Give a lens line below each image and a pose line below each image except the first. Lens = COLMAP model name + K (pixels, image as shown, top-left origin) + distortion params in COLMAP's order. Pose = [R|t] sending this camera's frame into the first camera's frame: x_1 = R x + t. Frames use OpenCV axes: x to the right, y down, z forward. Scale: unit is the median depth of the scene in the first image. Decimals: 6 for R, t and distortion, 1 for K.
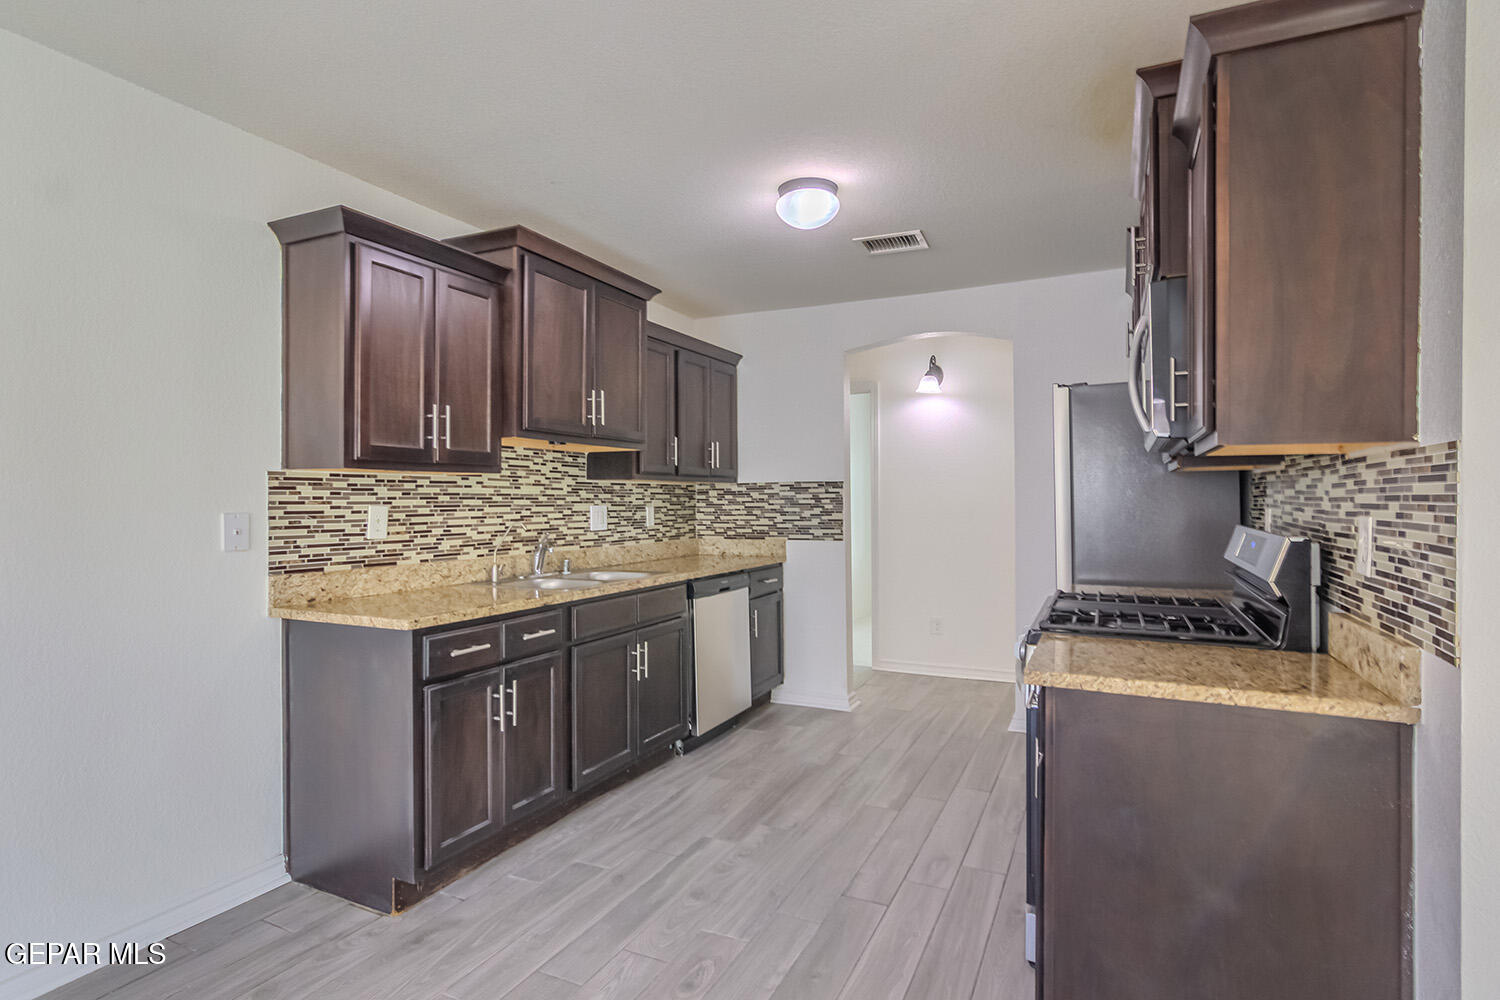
lens RADIAL K [[771.1, 0, 764.0], [0, 771.1, 500.4], [0, 0, 1]] dist [0.000144, 0.000496]
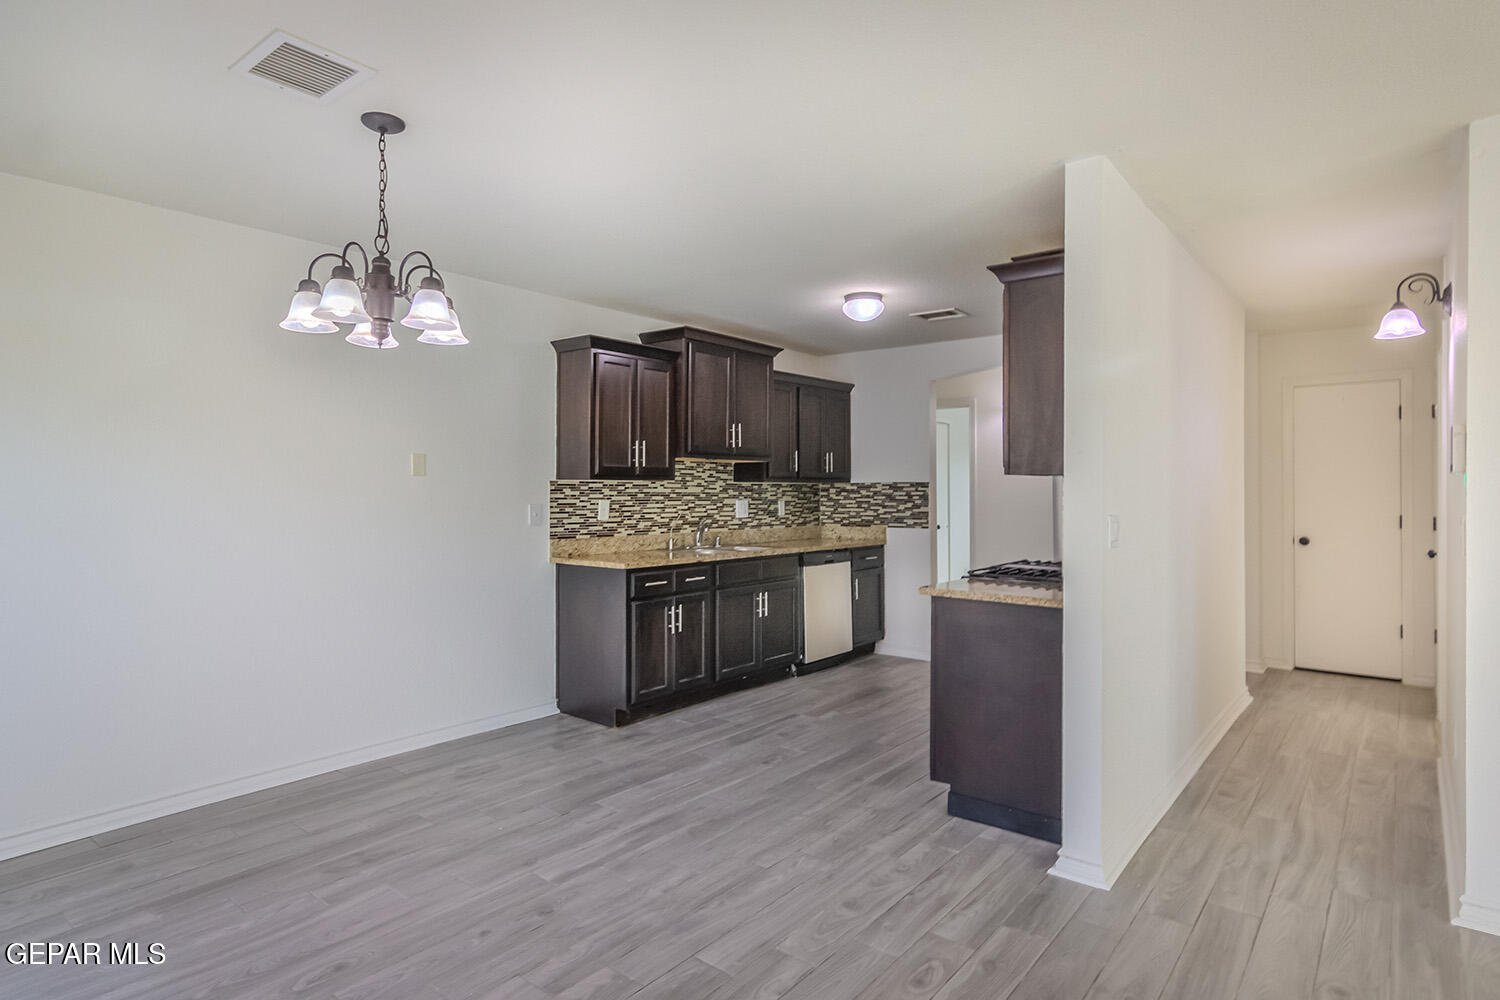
lens RADIAL K [[813.2, 0, 754.7], [0, 813.2, 481.7], [0, 0, 1]] dist [0.002098, 0.000179]
pose [[0.970274, 0.001474, -0.242004, 0.207383], [-0.004385, 0.999924, -0.011488, -0.012570], [0.241969, 0.012207, 0.970207, -0.541278]]
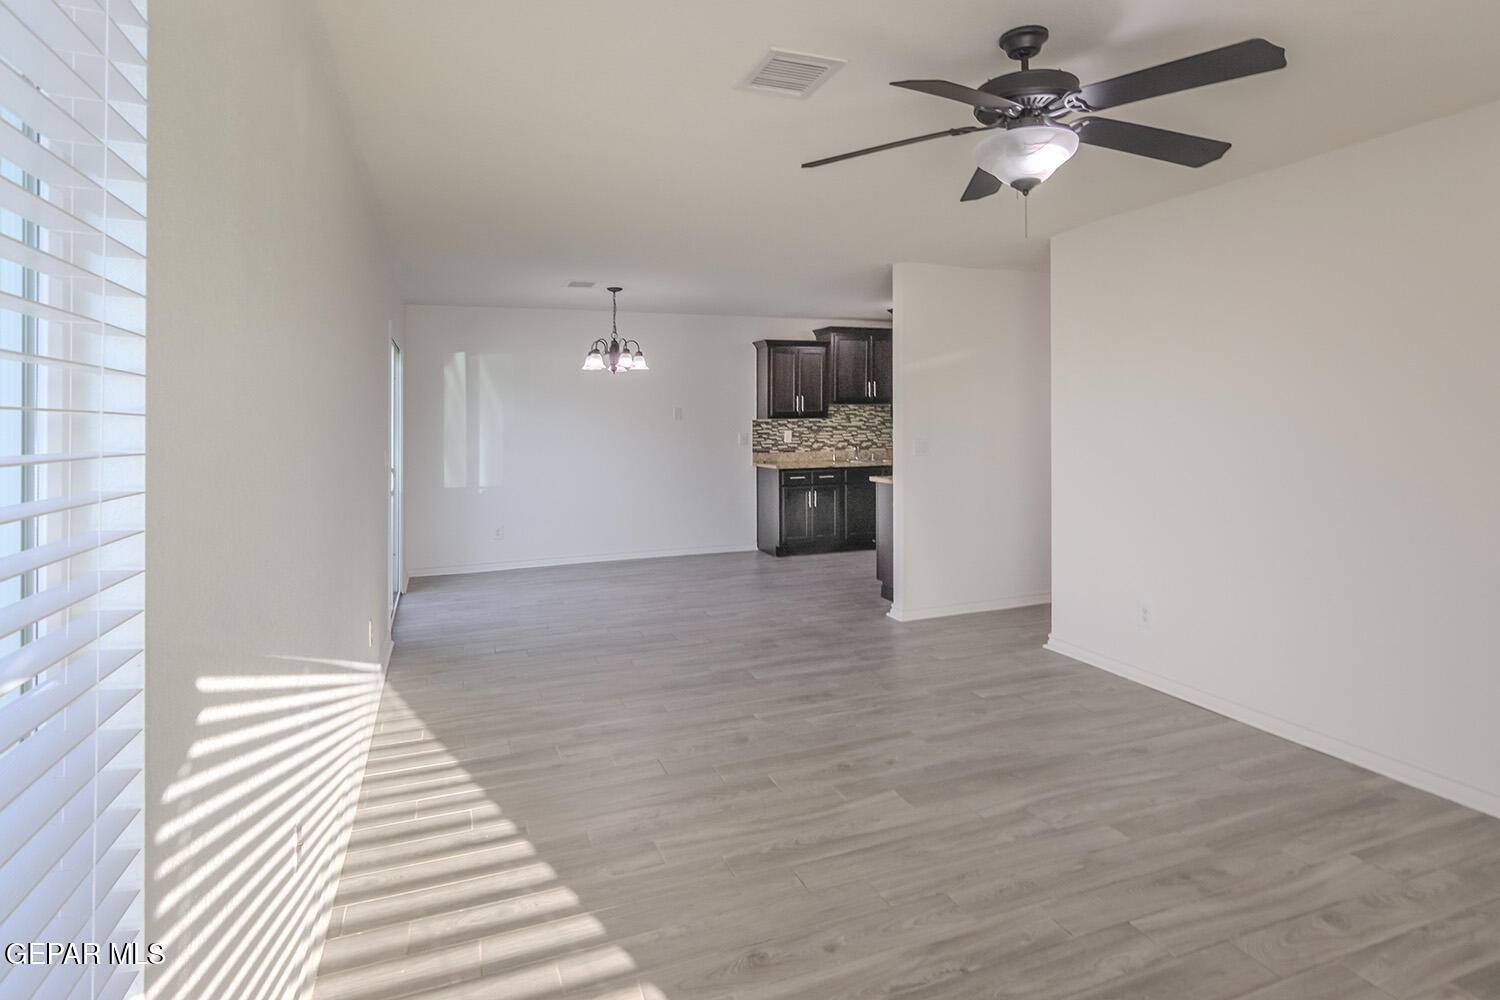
lens RADIAL K [[805.0, 0, 748.3], [0, 805.0, 412.9], [0, 0, 1]] dist [0.000599, 0.000263]
pose [[0.713973, -0.008510, -0.700122, 1.280833], [0.006788, 0.999963, -0.005233, -0.038079], [0.700141, -0.001016, 0.714004, -1.063167]]
